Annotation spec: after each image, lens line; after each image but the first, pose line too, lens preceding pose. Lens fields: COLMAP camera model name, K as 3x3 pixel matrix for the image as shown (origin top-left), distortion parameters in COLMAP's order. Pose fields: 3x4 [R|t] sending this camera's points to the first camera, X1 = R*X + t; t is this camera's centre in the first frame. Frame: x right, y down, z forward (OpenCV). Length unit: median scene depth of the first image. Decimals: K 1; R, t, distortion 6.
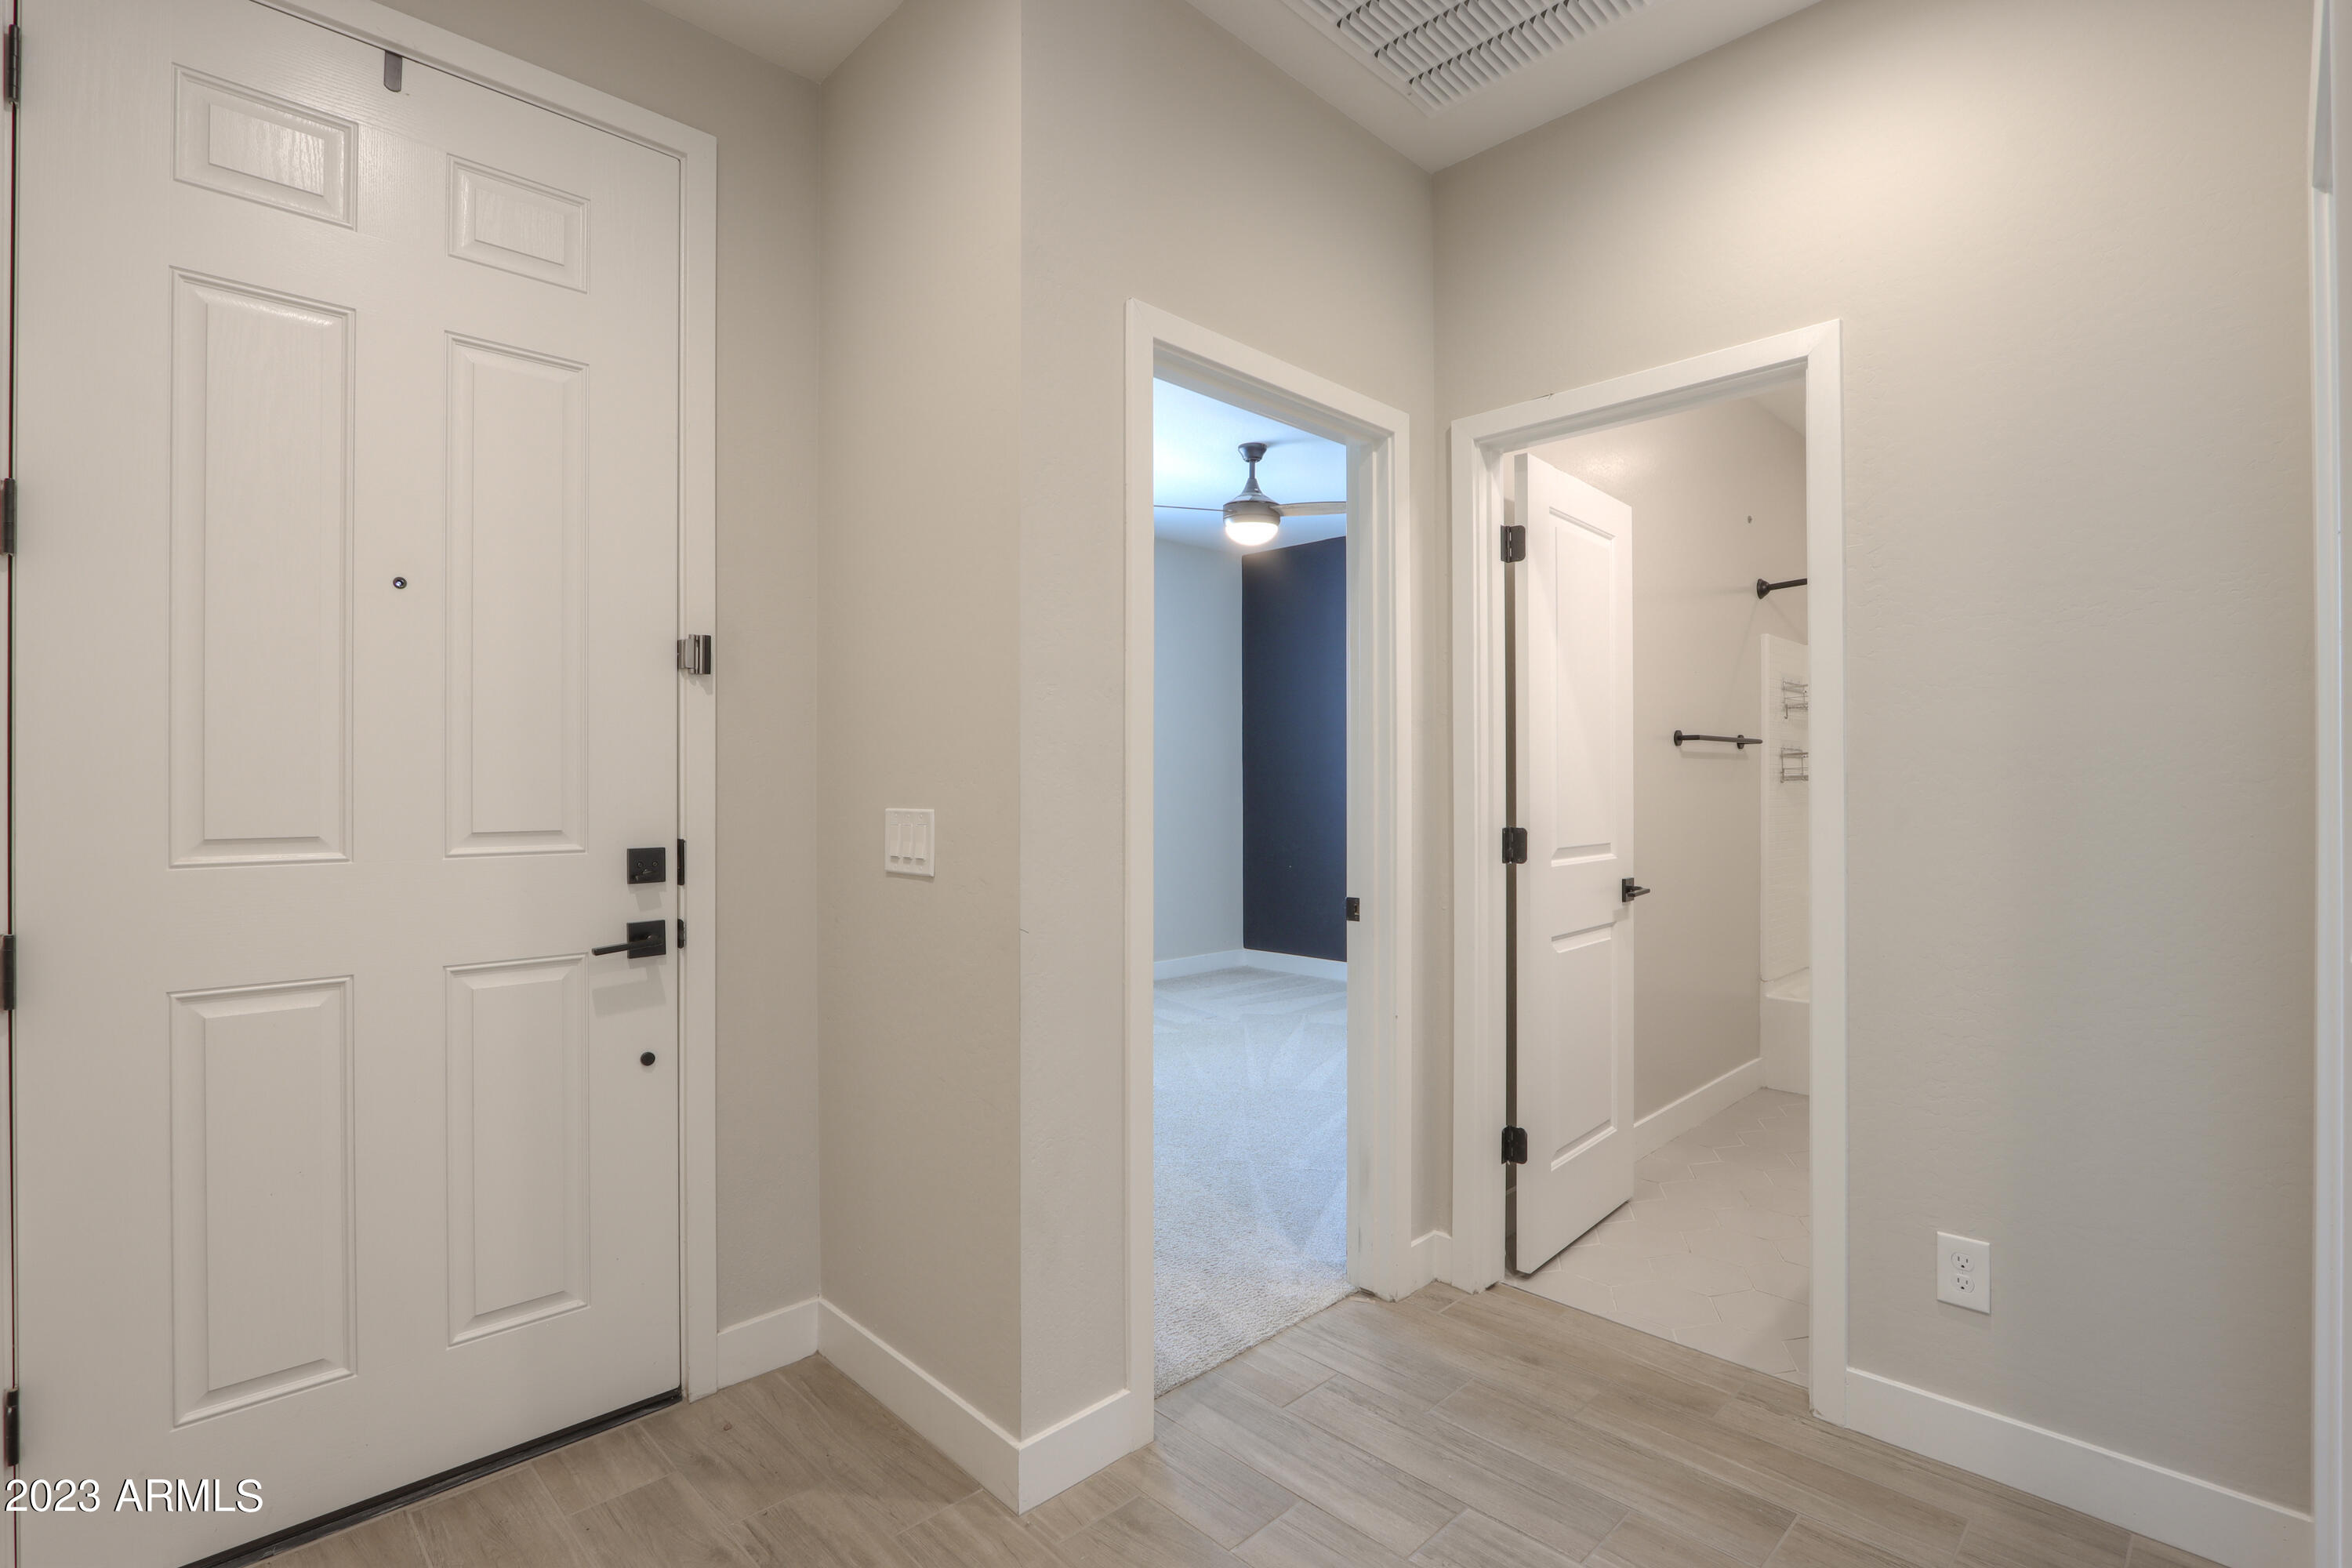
lens RADIAL K [[1097.6, 0, 1176.7], [0, 1097.6, 777.7], [0, 0, 1]] dist [-0.016227, -0.000021]
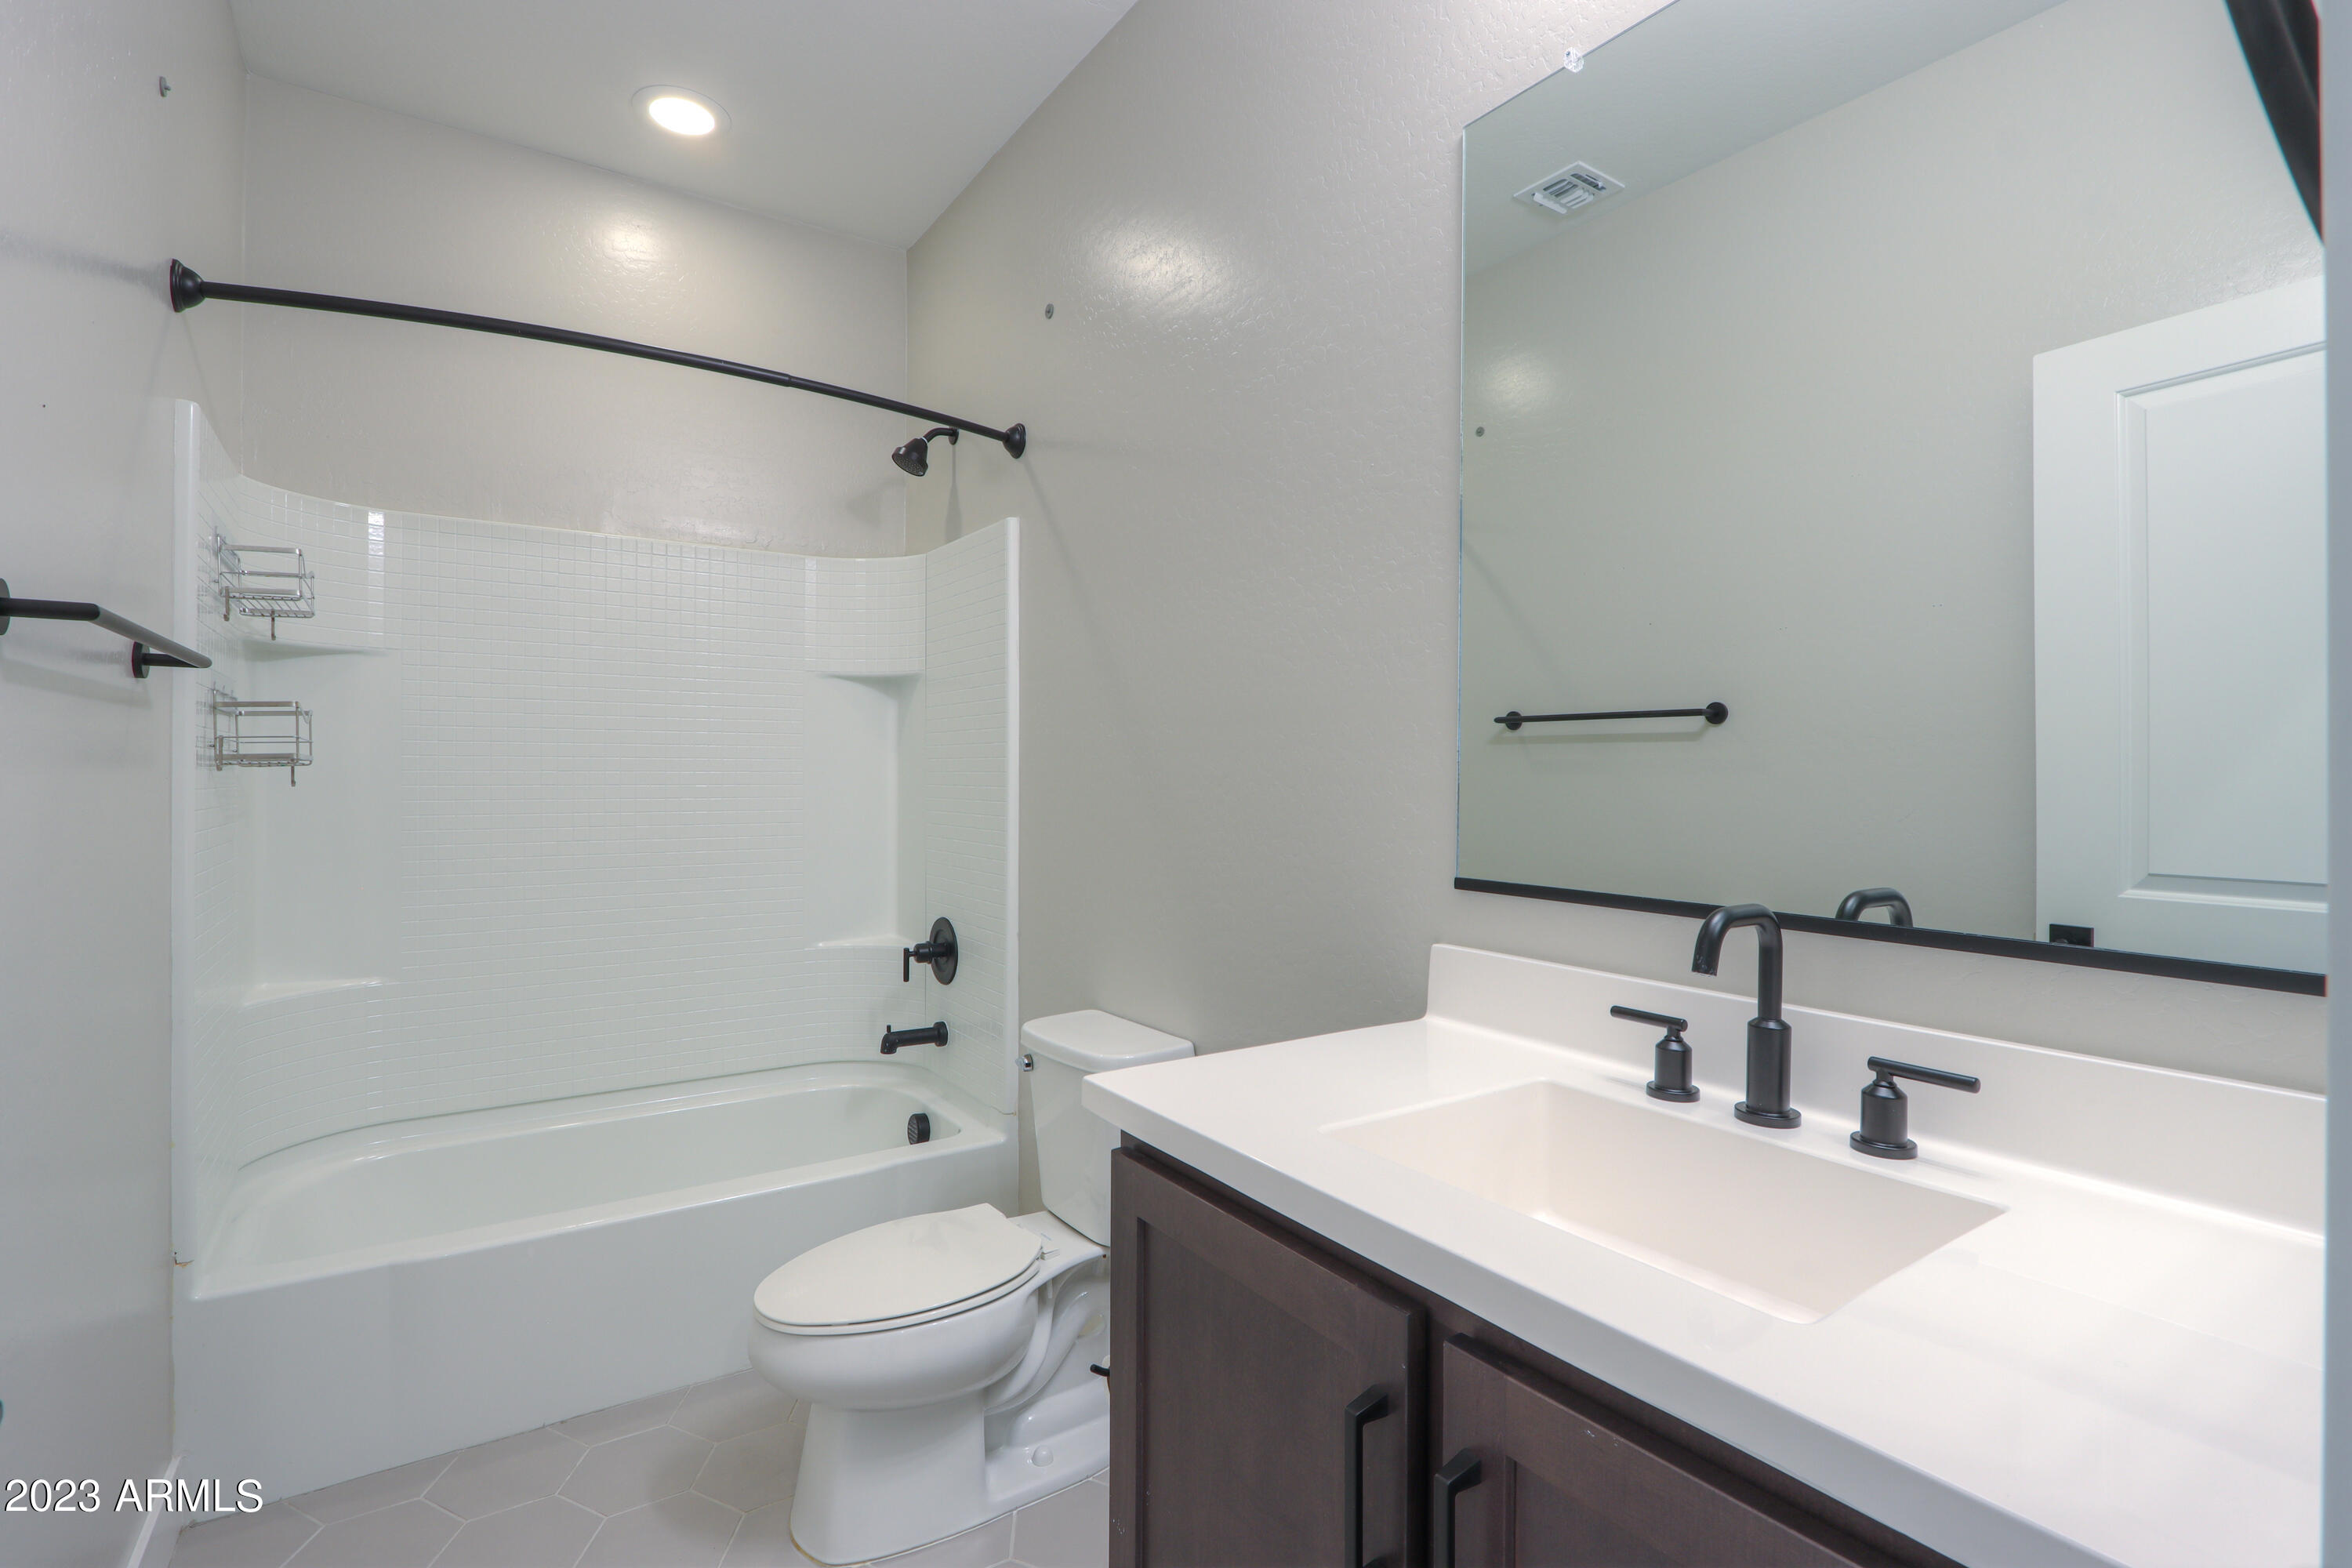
lens RADIAL K [[1097.6, 0, 1176.7], [0, 1097.6, 777.7], [0, 0, 1]] dist [-0.016227, -0.000021]
pose [[0.185671, -0.001853, 0.982610, 0.213983], [-0.007392, 0.999967, 0.003282, 0.003379], [-0.982584, -0.007873, 0.185651, 0.565869]]
